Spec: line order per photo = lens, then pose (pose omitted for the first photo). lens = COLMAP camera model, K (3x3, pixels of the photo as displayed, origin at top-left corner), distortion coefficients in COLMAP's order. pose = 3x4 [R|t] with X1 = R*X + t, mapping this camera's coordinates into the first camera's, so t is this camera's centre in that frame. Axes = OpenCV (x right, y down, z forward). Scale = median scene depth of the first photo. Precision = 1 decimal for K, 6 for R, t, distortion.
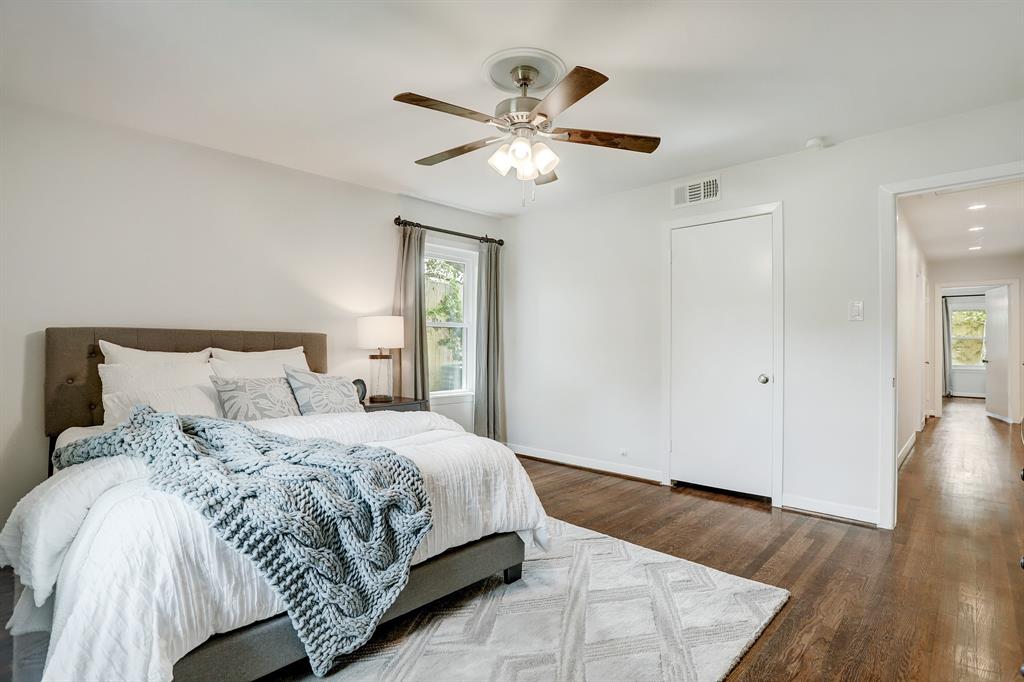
lens RADIAL K [[504.2, 0, 508.5], [0, 504.2, 342.4], [0, 0, 1]] dist [-0.059983, 0.023019]
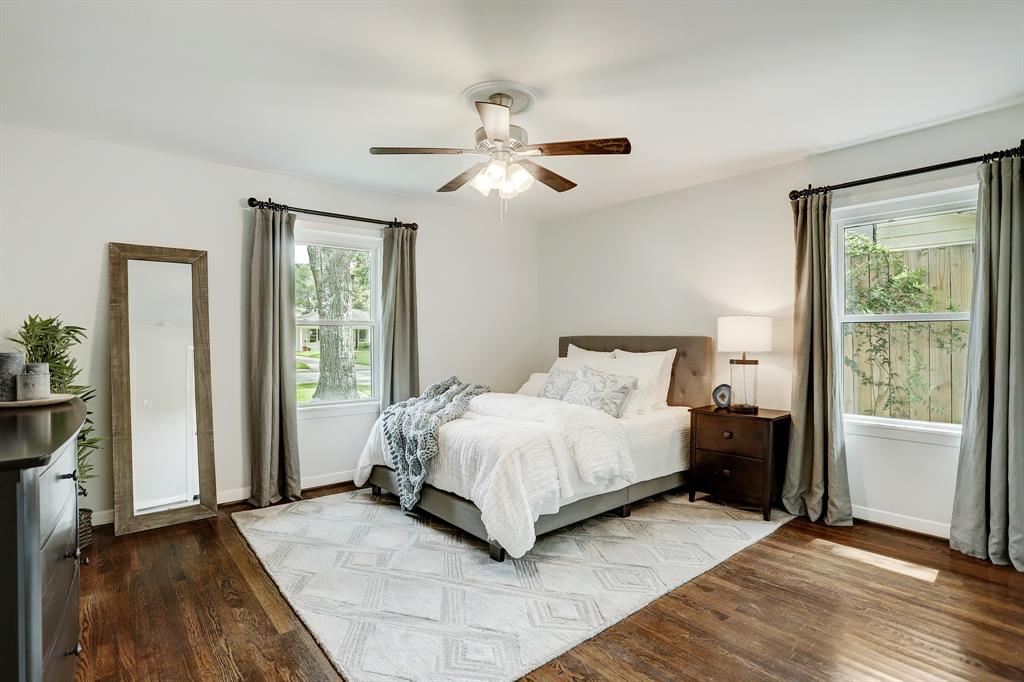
lens RADIAL K [[504.2, 0, 509.5], [0, 504.2, 341.3], [0, 0, 1]] dist [-0.059983, 0.023019]
pose [[-0.108055, 0.000150, -0.994145, 1.190893], [0.005366, 0.999986, -0.000433, -0.017216], [0.994130, -0.005382, -0.108054, 1.215609]]
